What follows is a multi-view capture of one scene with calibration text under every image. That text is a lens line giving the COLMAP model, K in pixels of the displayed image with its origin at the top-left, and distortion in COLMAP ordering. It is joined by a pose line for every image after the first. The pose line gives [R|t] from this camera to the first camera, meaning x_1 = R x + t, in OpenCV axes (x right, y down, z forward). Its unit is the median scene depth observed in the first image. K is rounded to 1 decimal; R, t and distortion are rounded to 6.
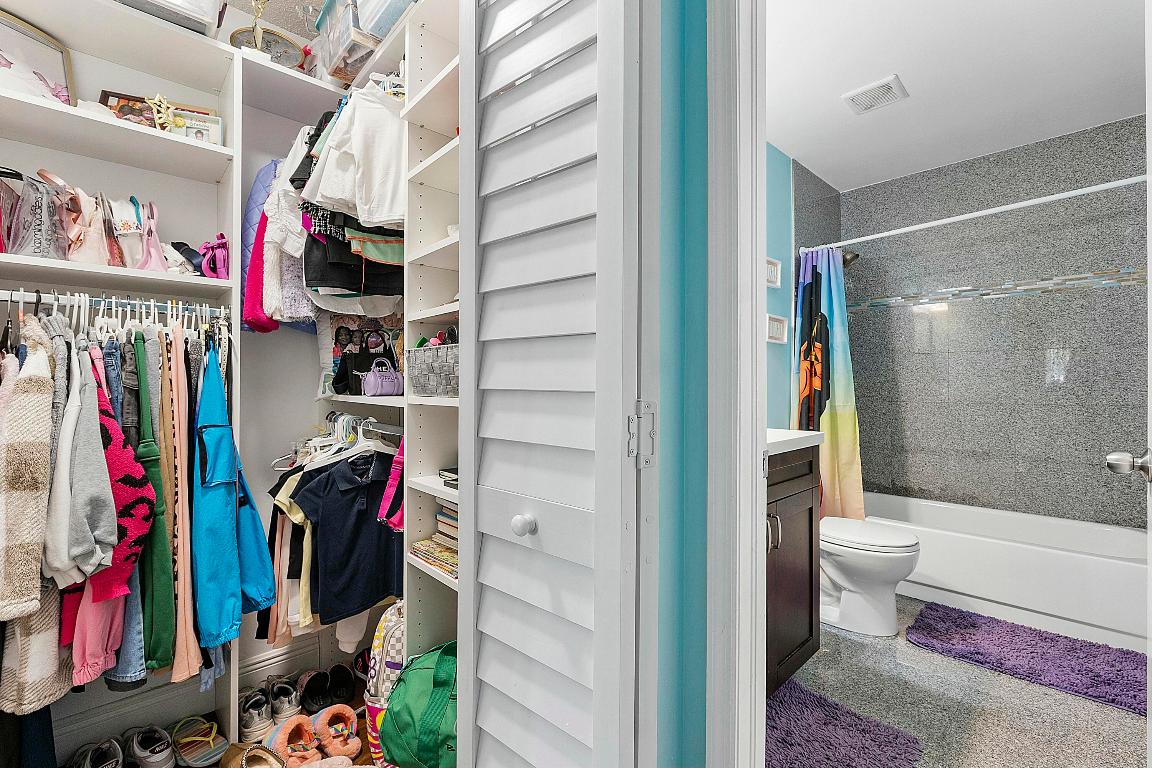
lens RADIAL K [[490.0, 0, 576.2], [0, 490.0, 377.7], [0, 0, 1]] dist [-0.006481, -0.000274]
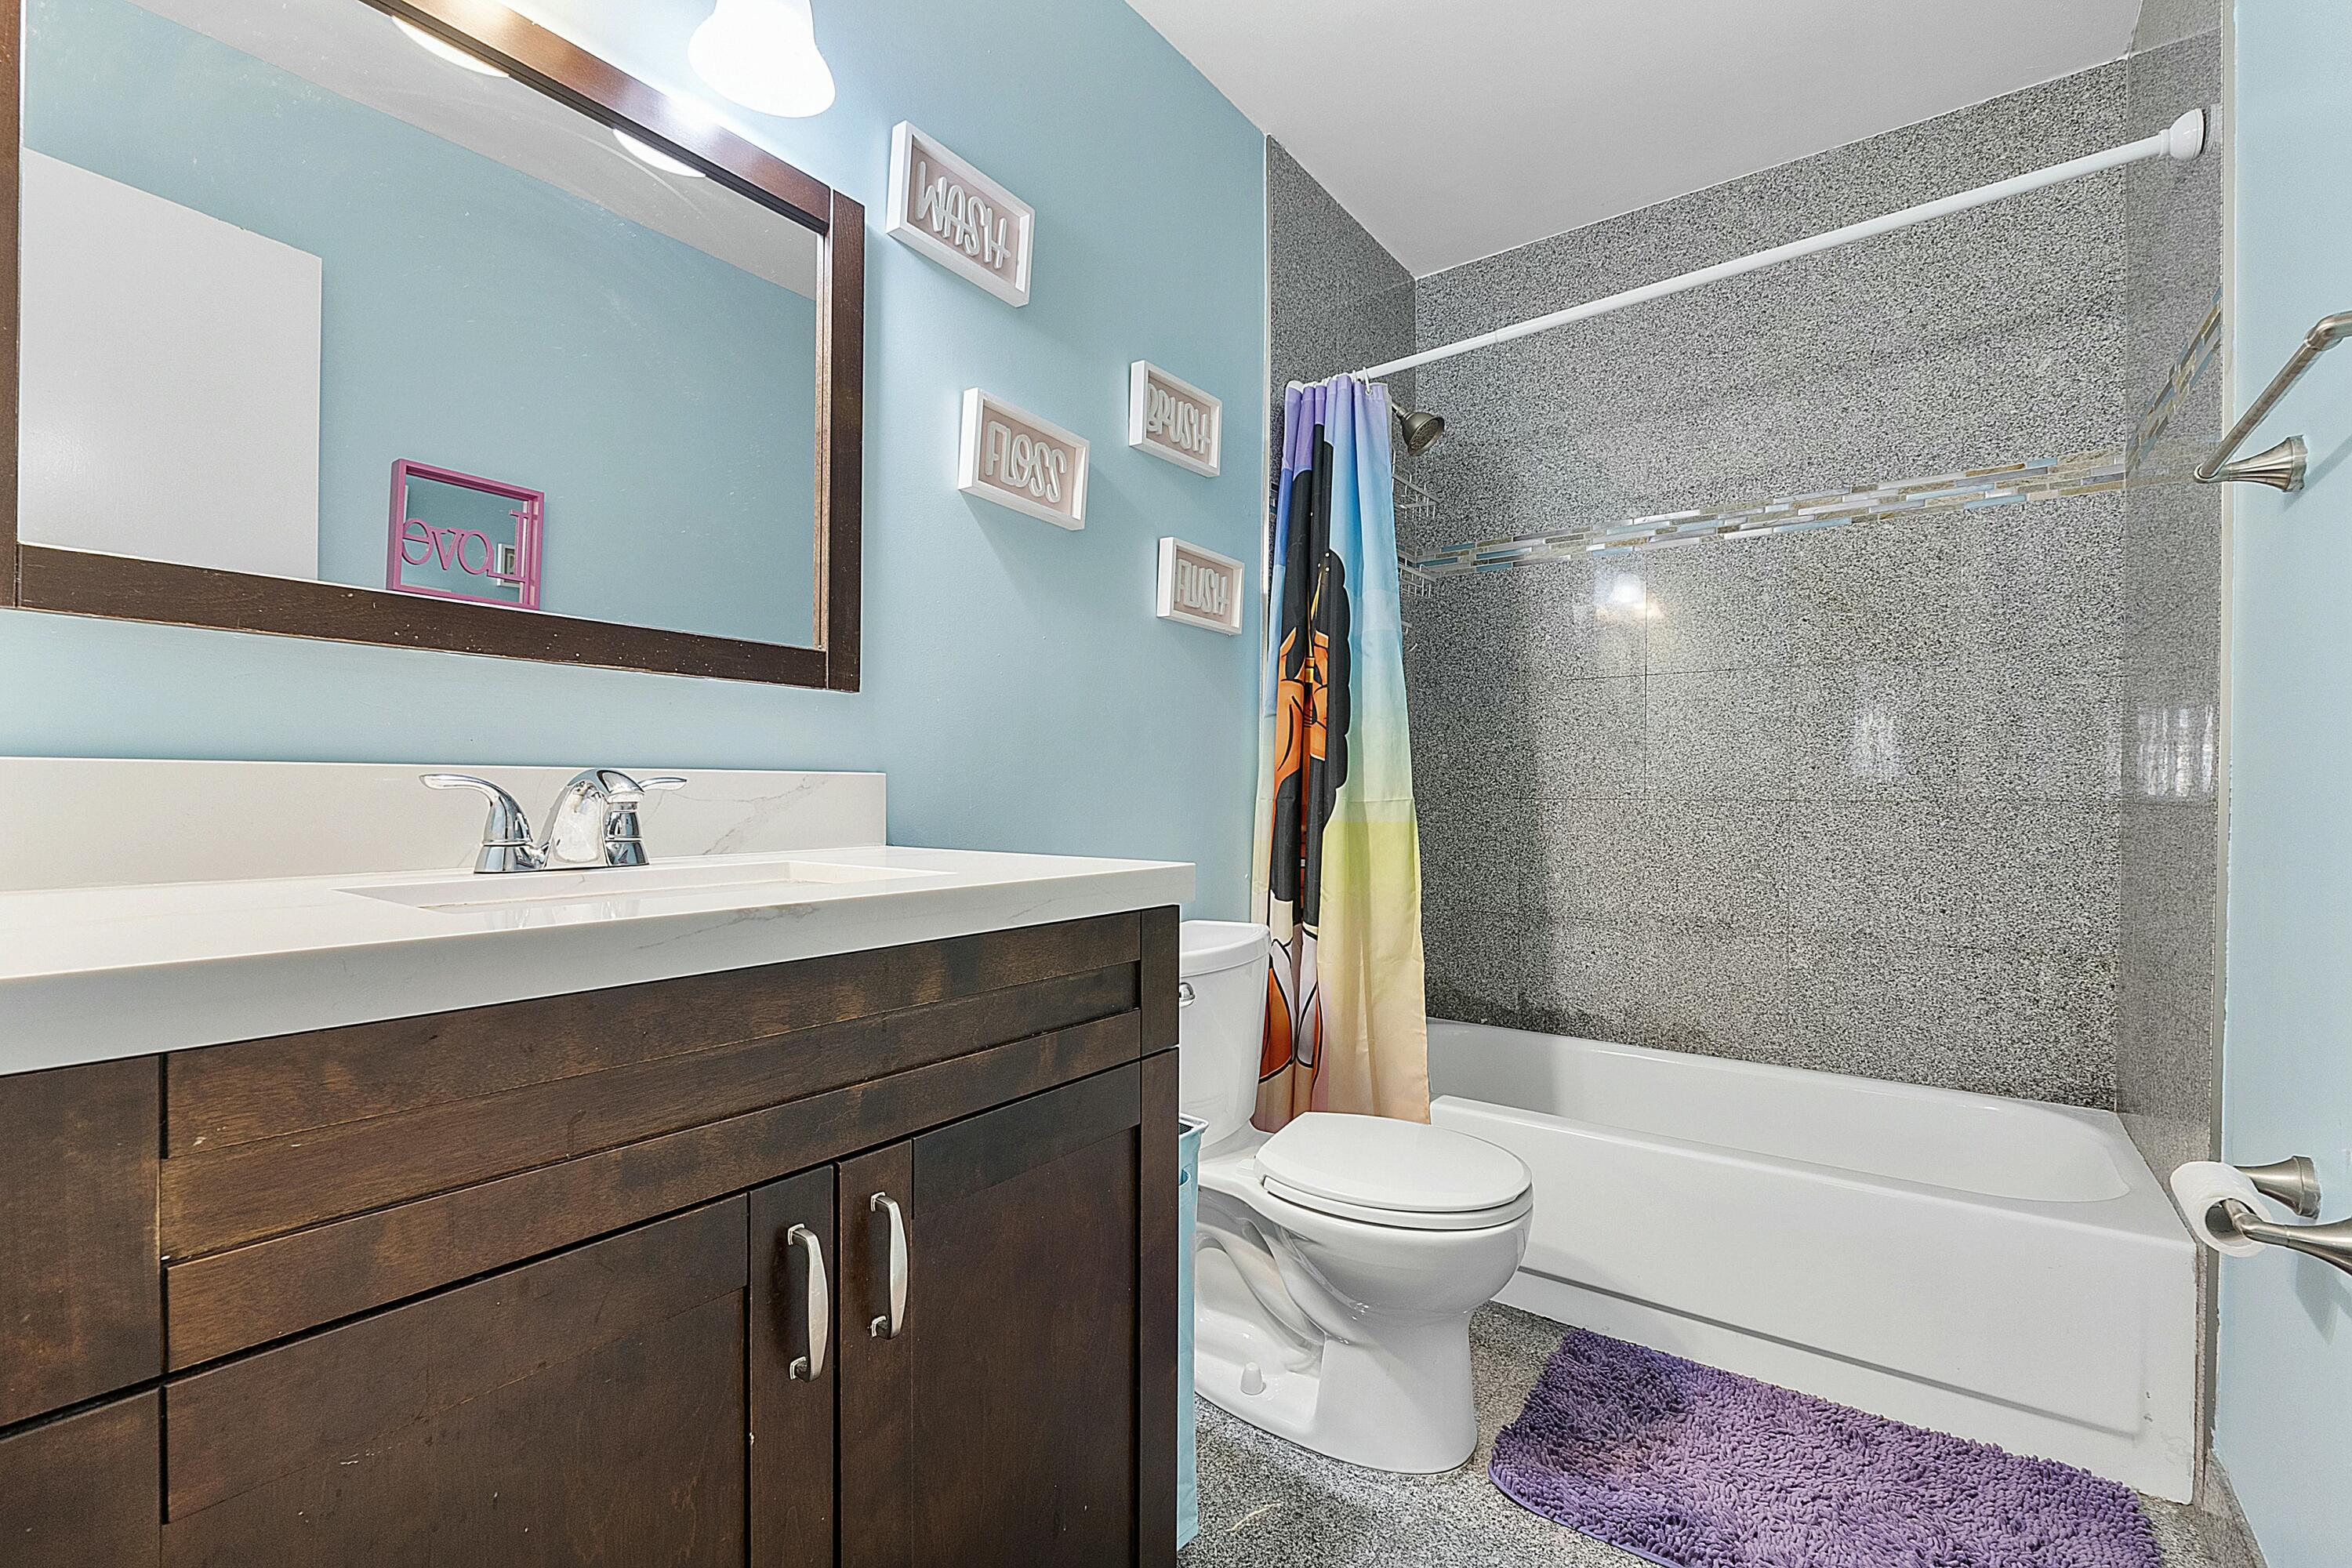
lens RADIAL K [[1000.4, 0, 1175.5], [0, 1000.4, 791.3], [0, 0, 1]] dist [-0.006481, -0.000274]
pose [[0.984952, 0.006054, 0.172721, 0.254367], [-0.008197, 0.999898, 0.011700, 0.040375], [-0.172633, -0.012940, 0.984901, 0.271787]]
